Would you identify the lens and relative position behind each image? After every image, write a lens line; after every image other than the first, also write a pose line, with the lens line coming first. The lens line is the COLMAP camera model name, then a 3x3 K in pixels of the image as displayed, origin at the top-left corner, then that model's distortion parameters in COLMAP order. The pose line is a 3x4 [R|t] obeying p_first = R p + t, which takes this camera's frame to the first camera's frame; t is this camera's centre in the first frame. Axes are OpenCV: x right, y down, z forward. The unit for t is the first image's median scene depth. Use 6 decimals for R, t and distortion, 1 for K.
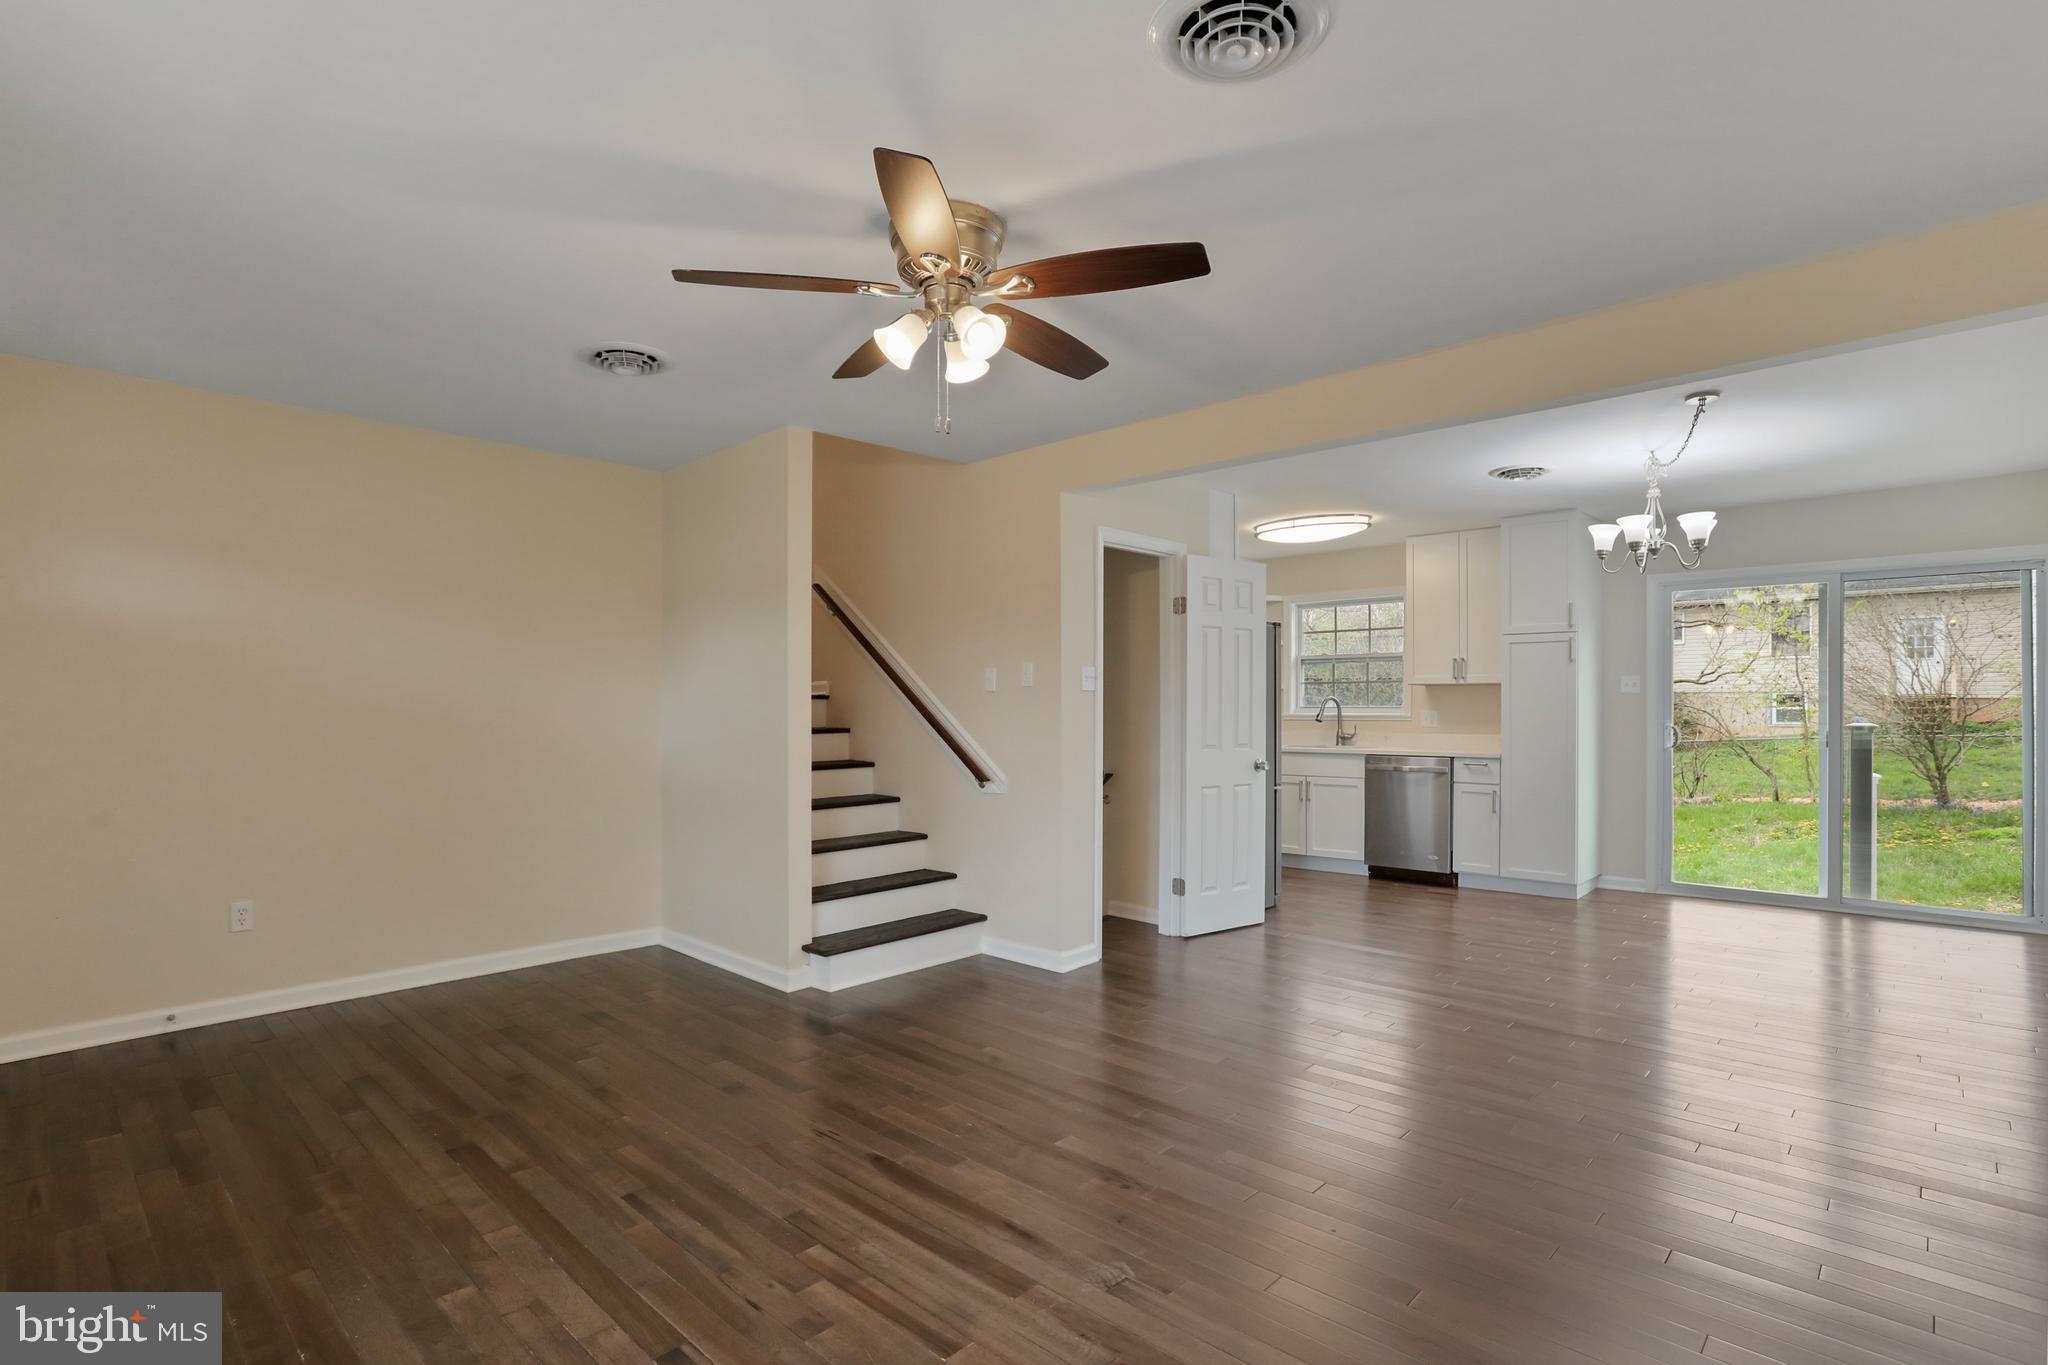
lens RADIAL K [[997.0, 0, 1014.3], [0, 997.0, 690.9], [0, 0, 1]] dist [-0.065817, 0.028963]
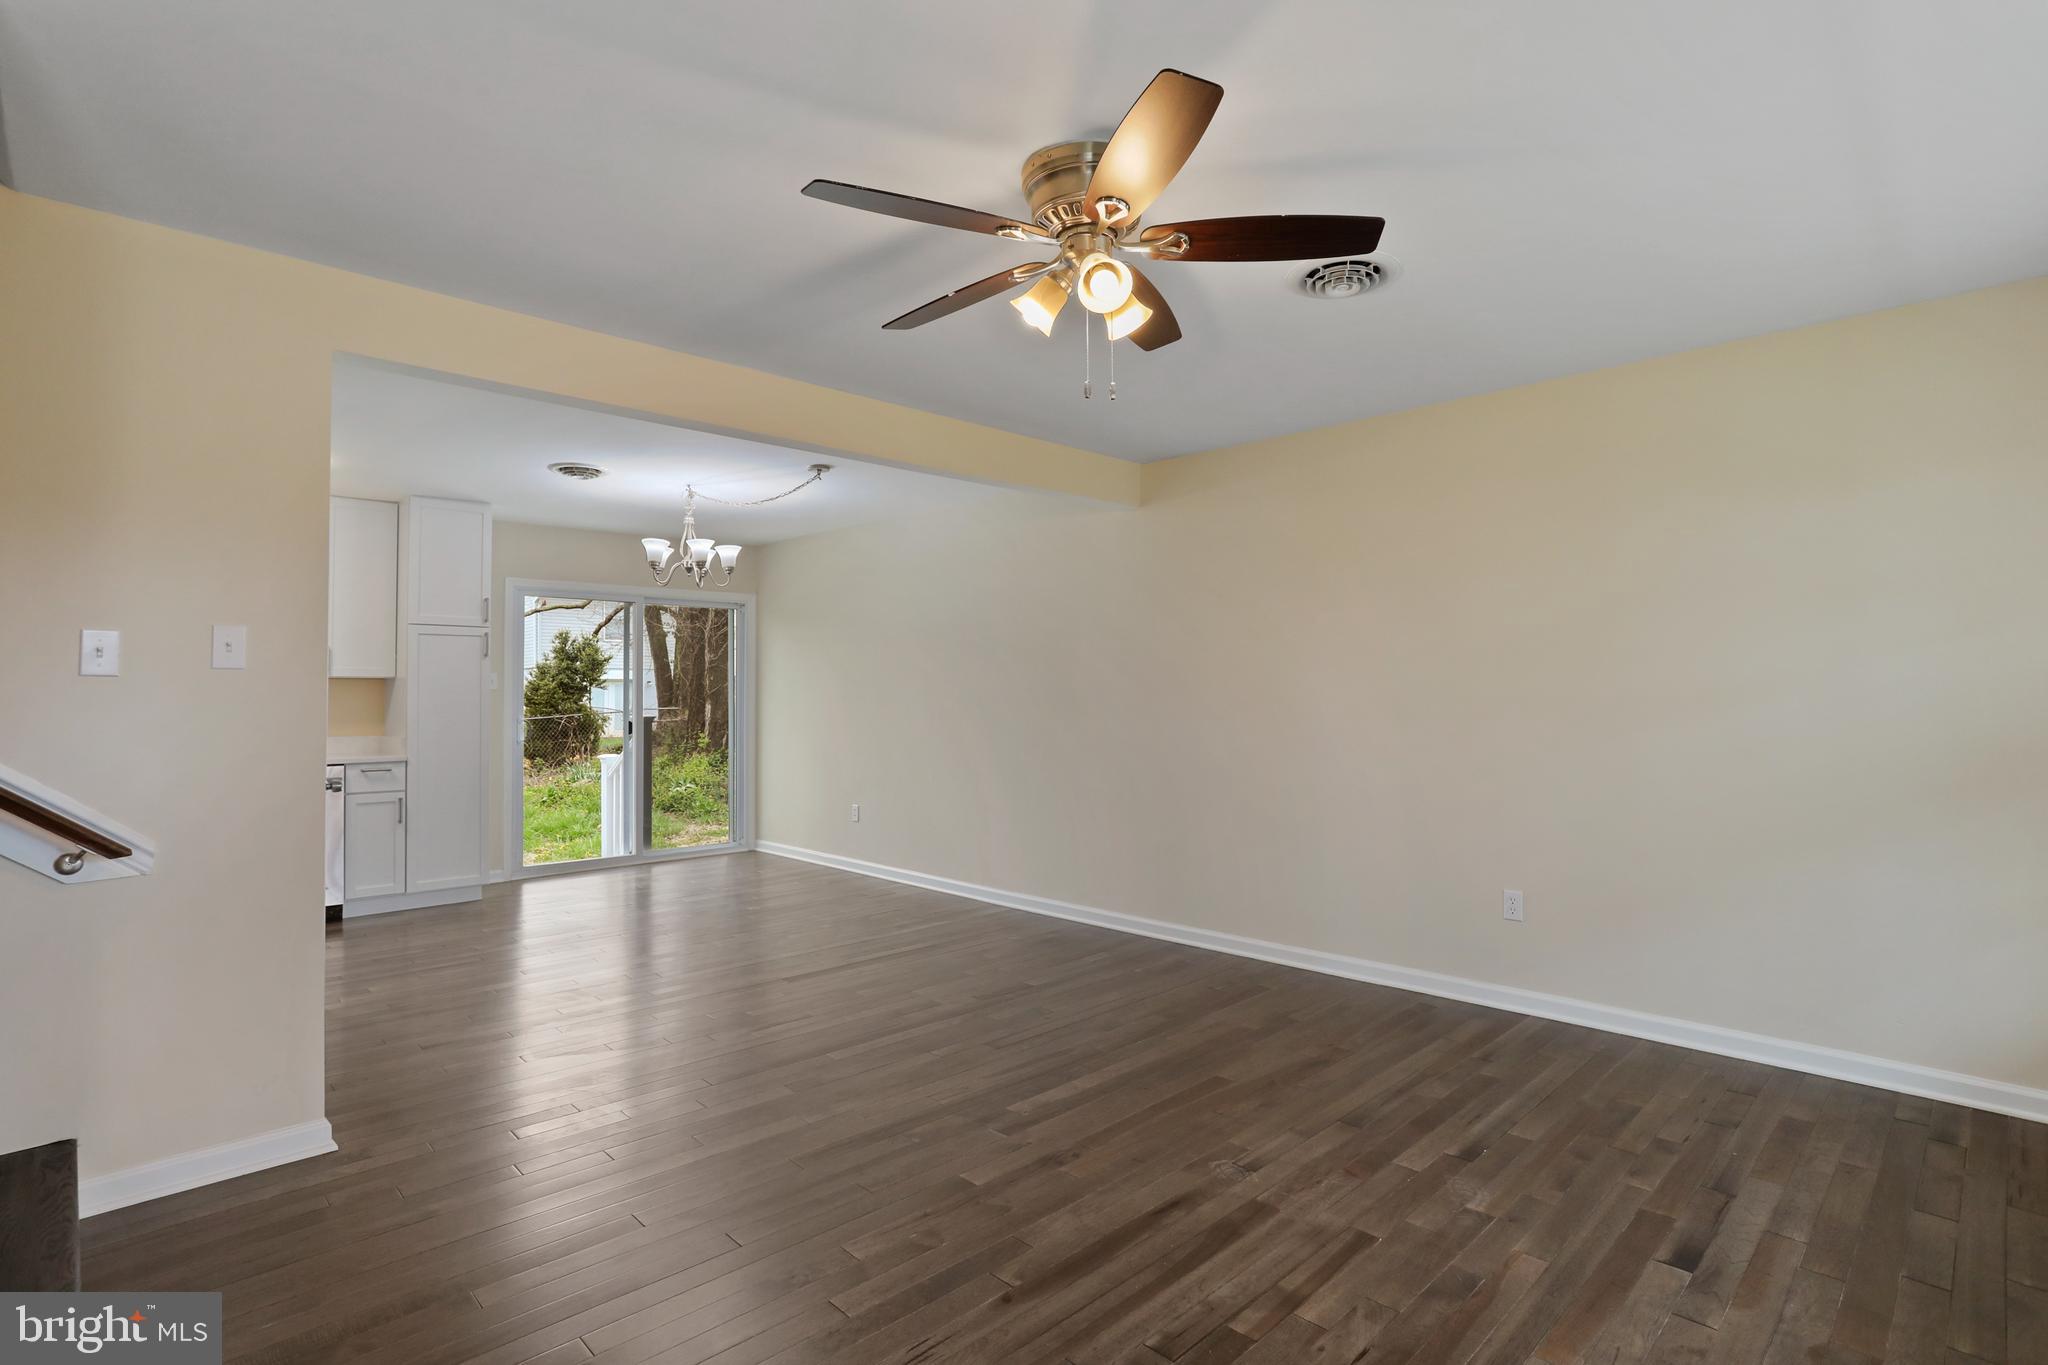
lens RADIAL K [[997.0, 0, 1014.3], [0, 997.0, 690.9], [0, 0, 1]] dist [-0.065817, 0.028963]
pose [[0.032472, 0.010152, 0.999421, -0.847834], [-0.009597, 0.999905, -0.009845, 0.016945], [-0.999427, -0.009271, 0.032566, 0.928140]]
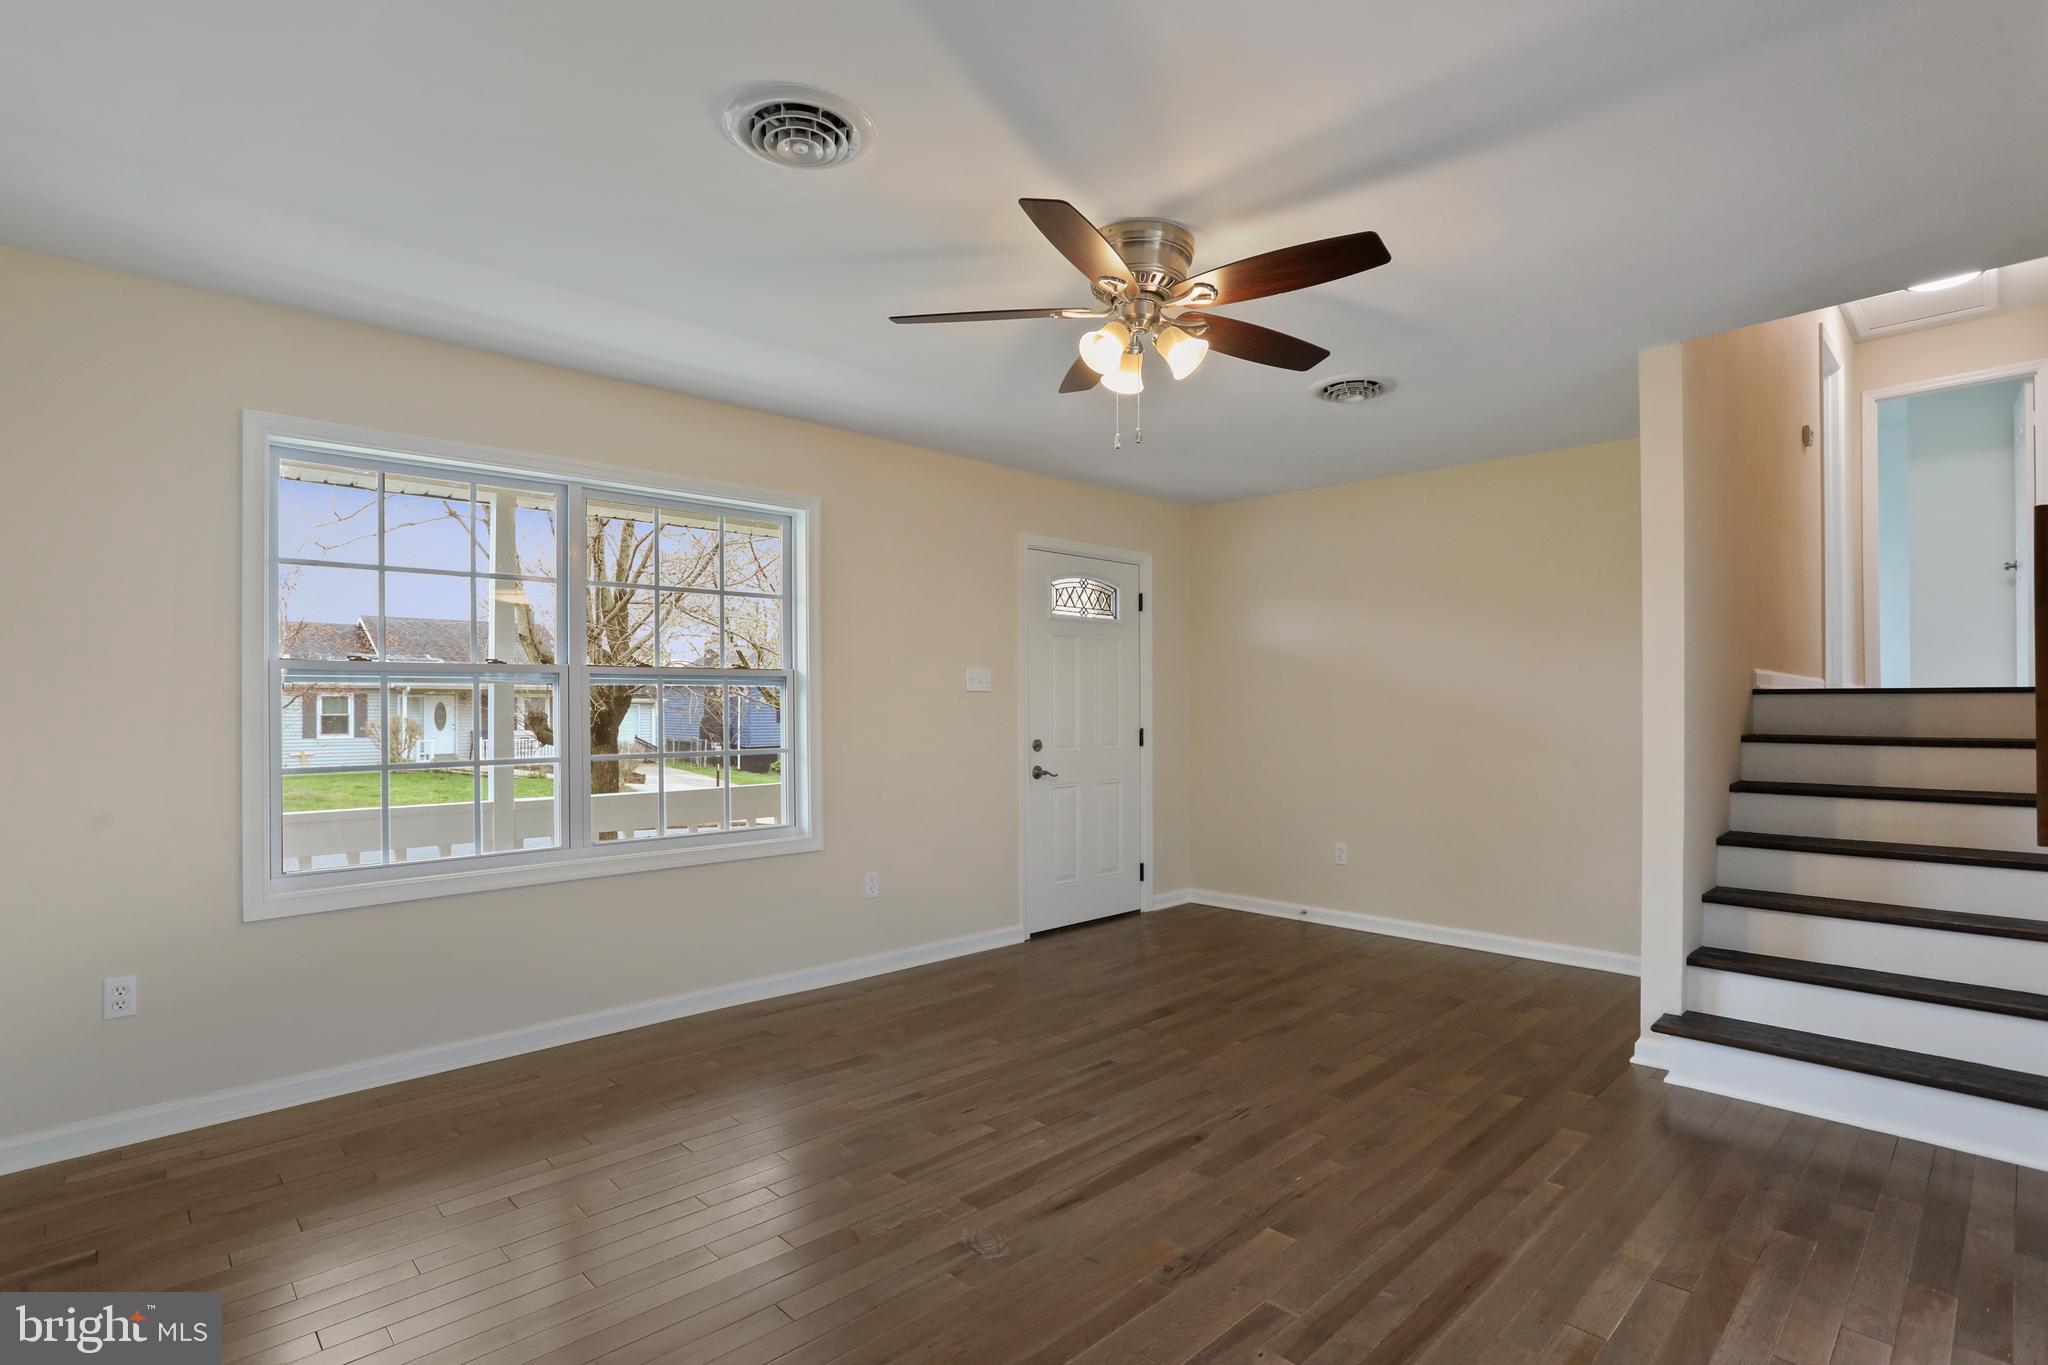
lens RADIAL K [[997.0, 0, 1014.3], [0, 997.0, 690.9], [0, 0, 1]] dist [-0.065817, 0.028963]
pose [[-0.035395, -0.006434, -0.999353, 0.863200], [0.009055, 0.999936, -0.006758, 0.009859], [0.999332, -0.009289, -0.035335, 0.806987]]
